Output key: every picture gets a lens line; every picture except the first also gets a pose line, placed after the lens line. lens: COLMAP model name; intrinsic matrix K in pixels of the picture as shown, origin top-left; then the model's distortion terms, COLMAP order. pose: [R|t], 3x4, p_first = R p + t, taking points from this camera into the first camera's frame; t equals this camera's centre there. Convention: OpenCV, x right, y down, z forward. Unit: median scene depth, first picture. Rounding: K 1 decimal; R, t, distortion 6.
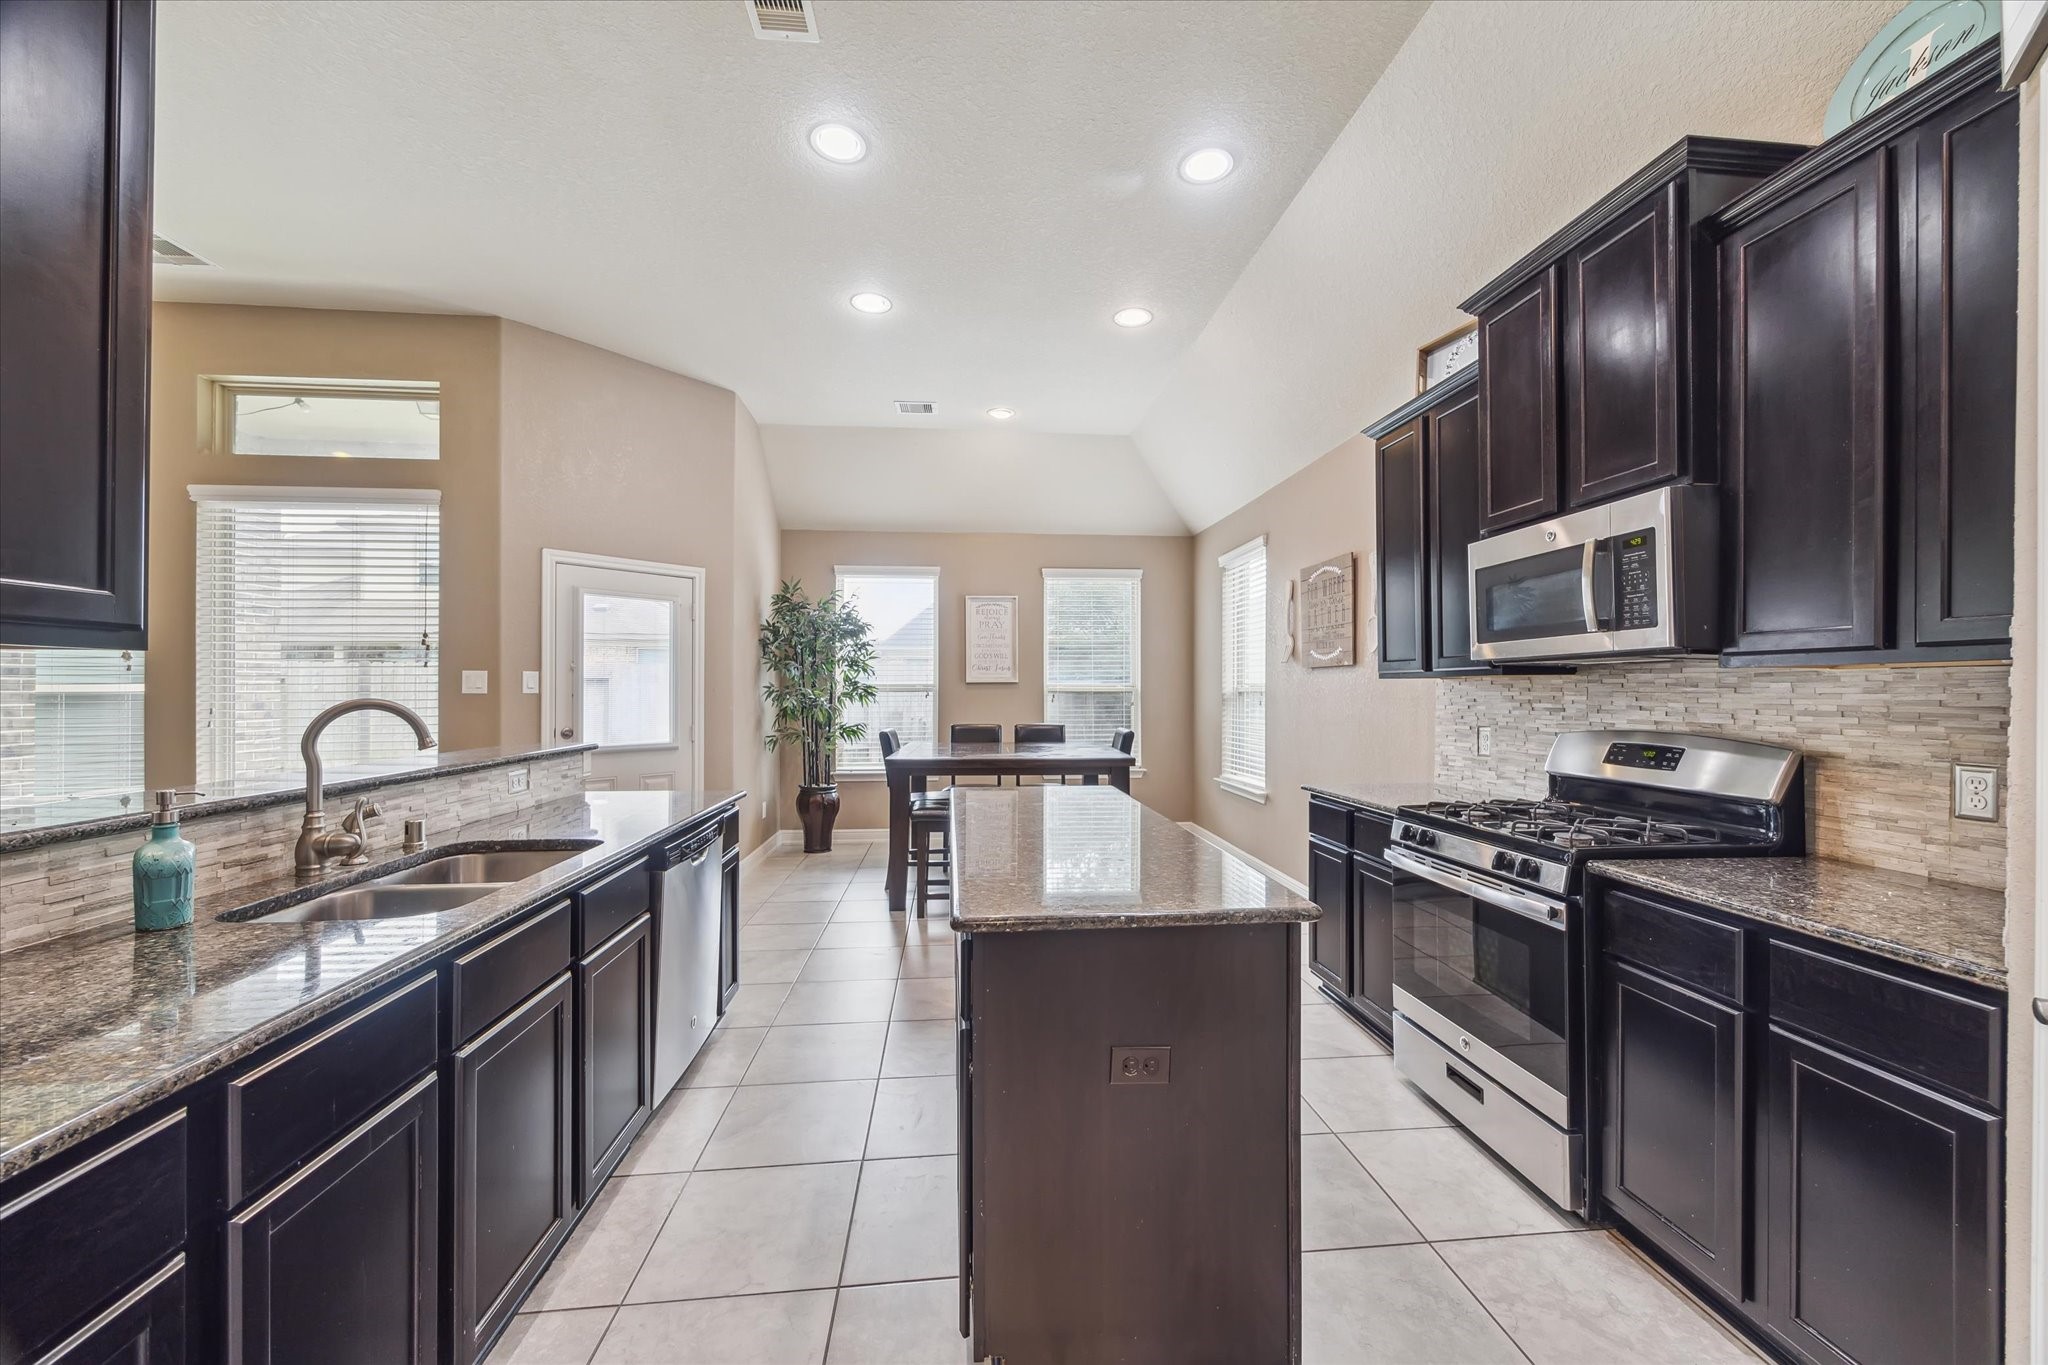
lens RADIAL K [[793.3, 0, 1023.3], [0, 793.3, 691.0], [0, 0, 1]] dist [-0.000523, -0.001348]
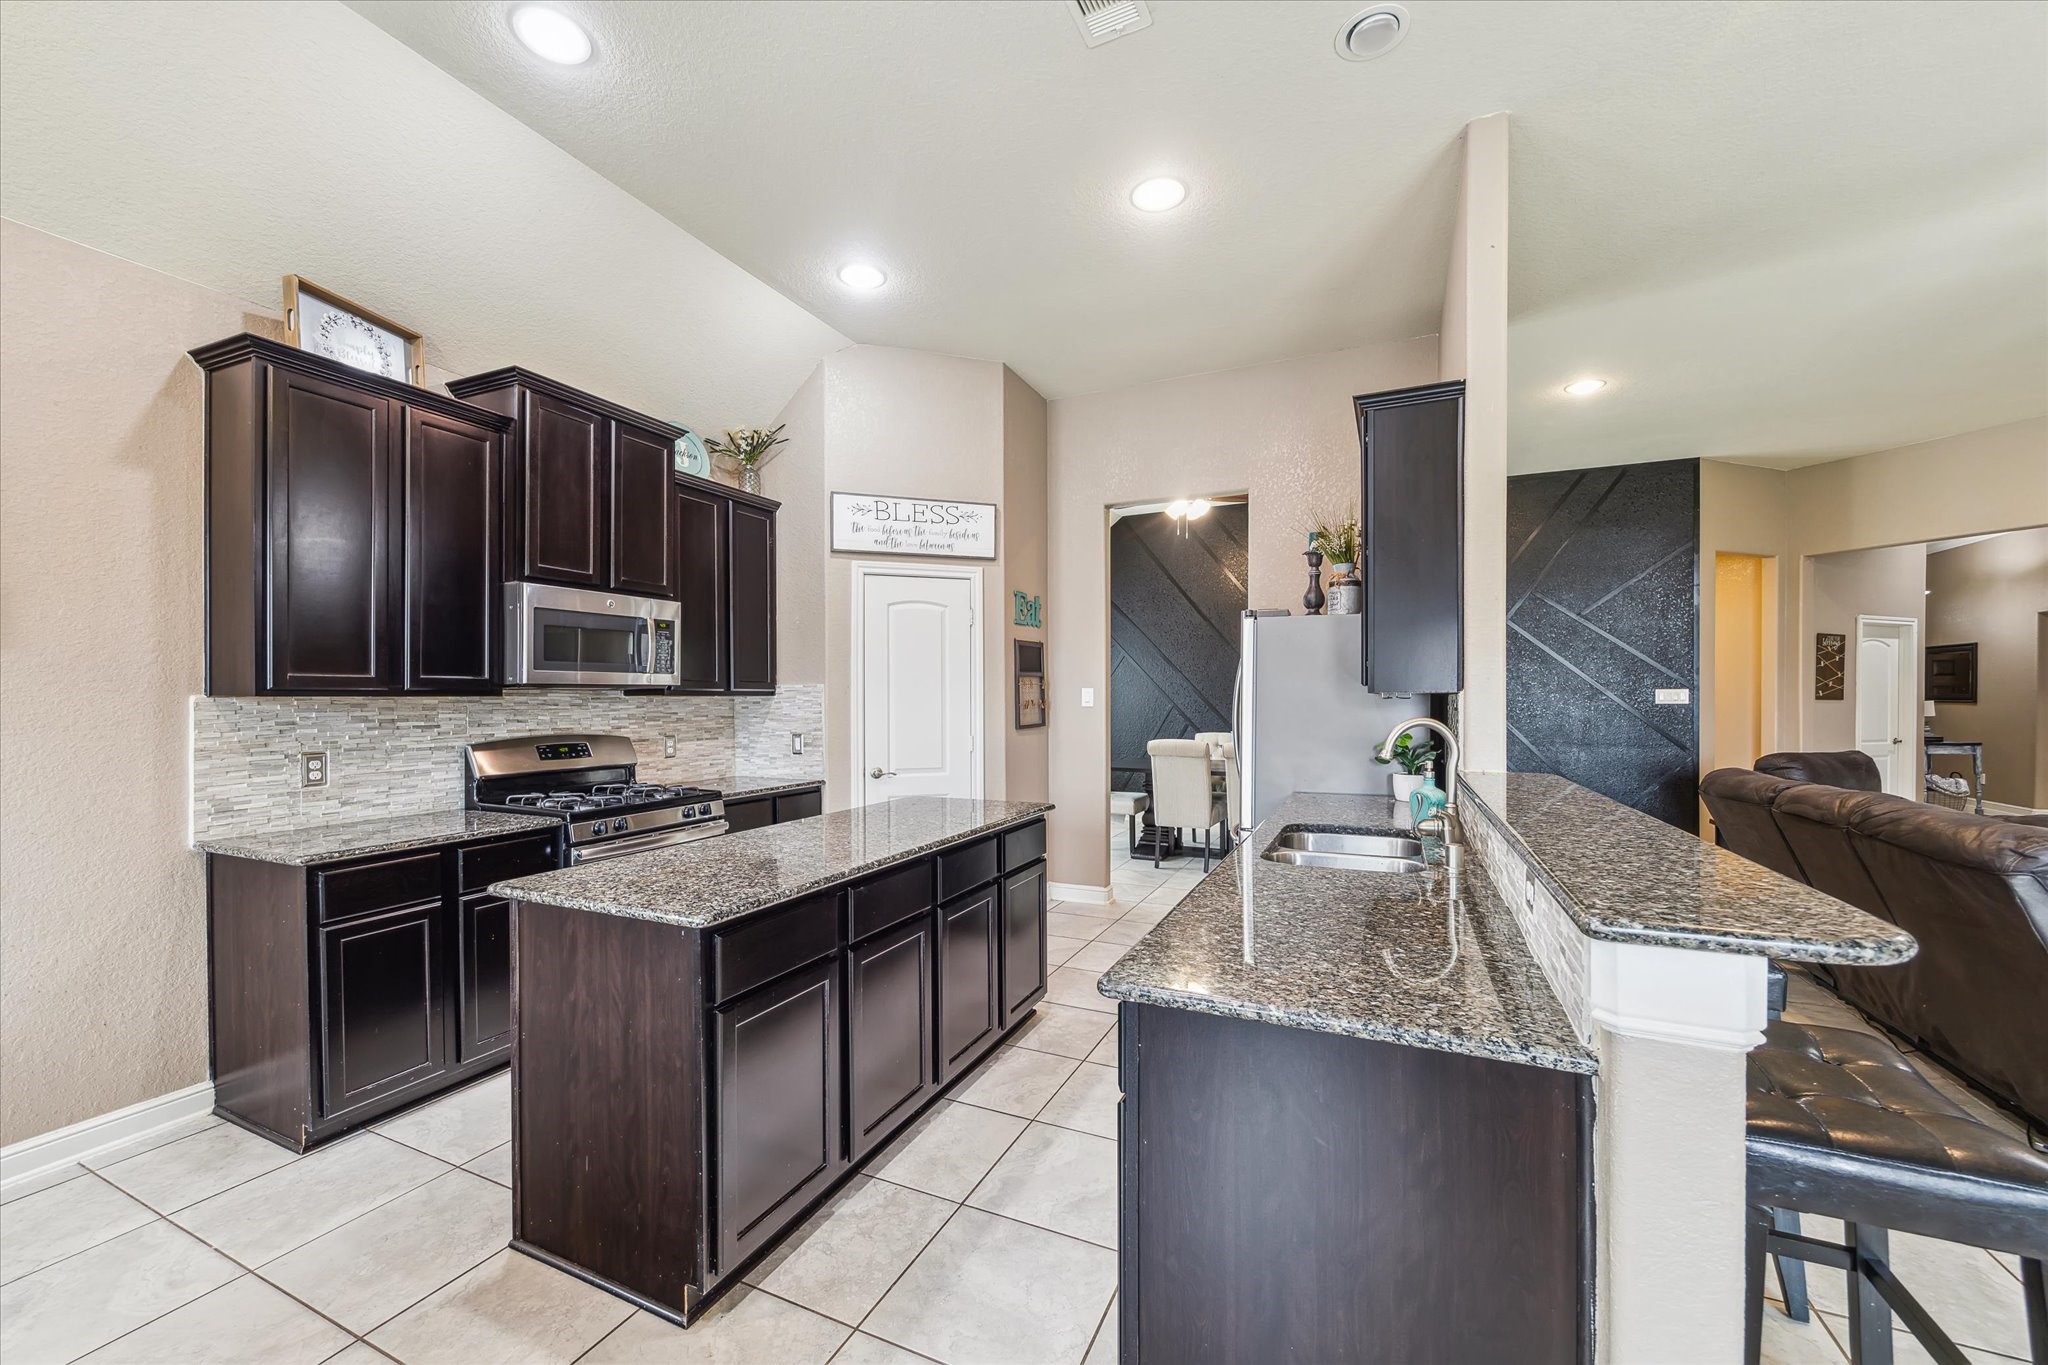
lens RADIAL K [[793.3, 0, 1025.5], [0, 793.3, 690.8], [0, 0, 1]] dist [-0.000523, -0.001348]
pose [[-0.859308, 0.000231, 0.511459, -0.671788], [-0.001687, 0.999993, -0.003286, -0.026957], [-0.511456, -0.003687, -0.859301, 1.664332]]
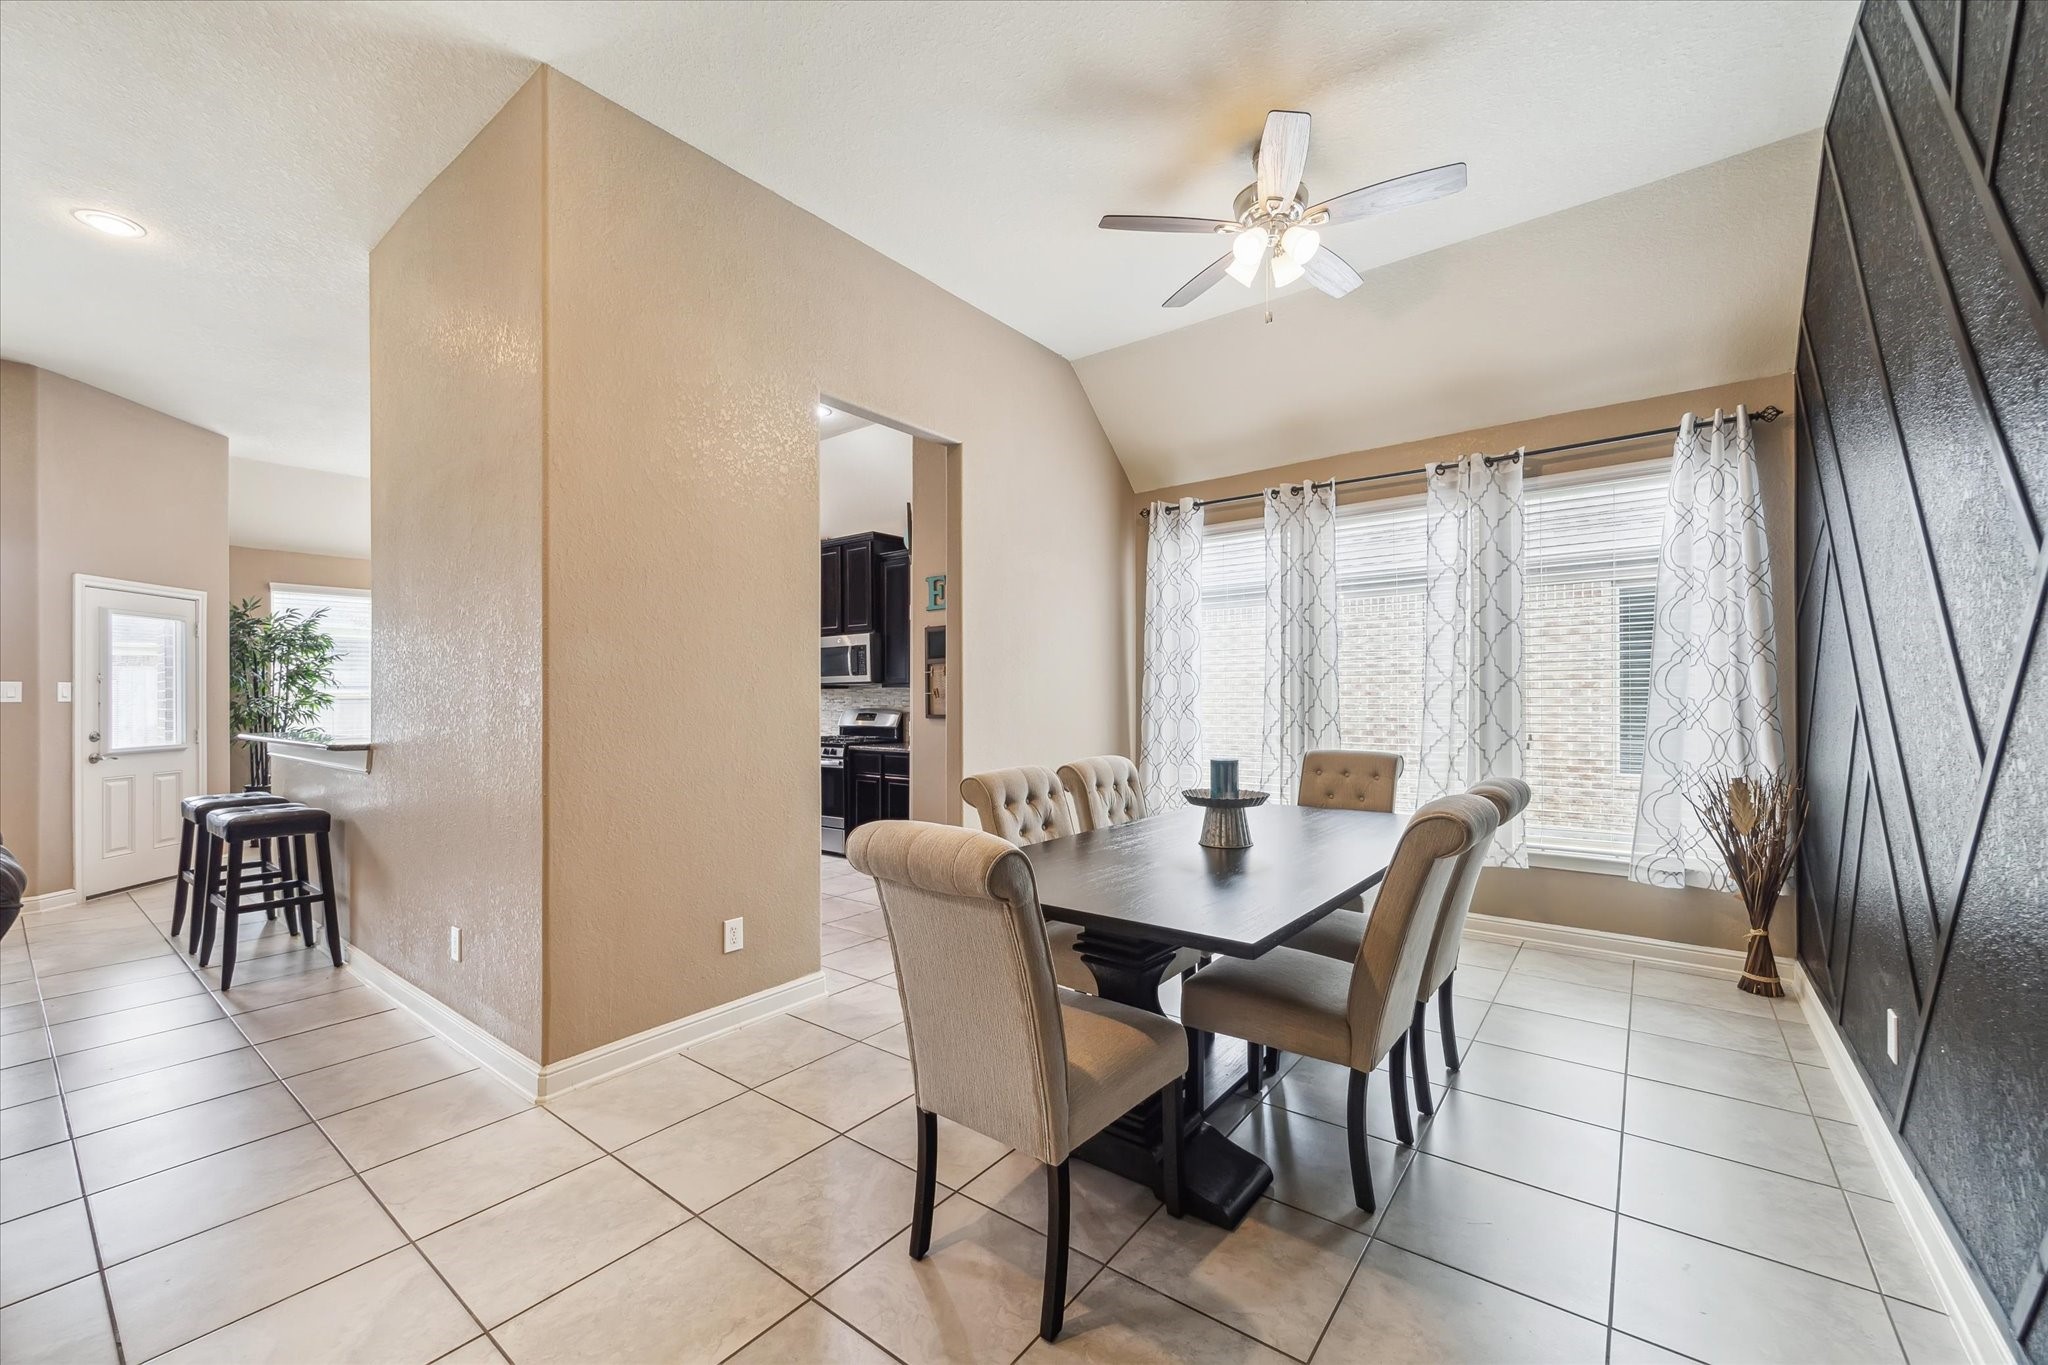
lens RADIAL K [[793.3, 0, 1035.6], [0, 793.3, 700.7], [0, 0, 1]] dist [-0.000523, -0.001348]
pose [[0.686030, -0.009894, 0.727506, -0.846562], [0.007312, 0.999951, 0.006703, 0.007058], [-0.727536, 0.000721, 0.686069, -1.342768]]
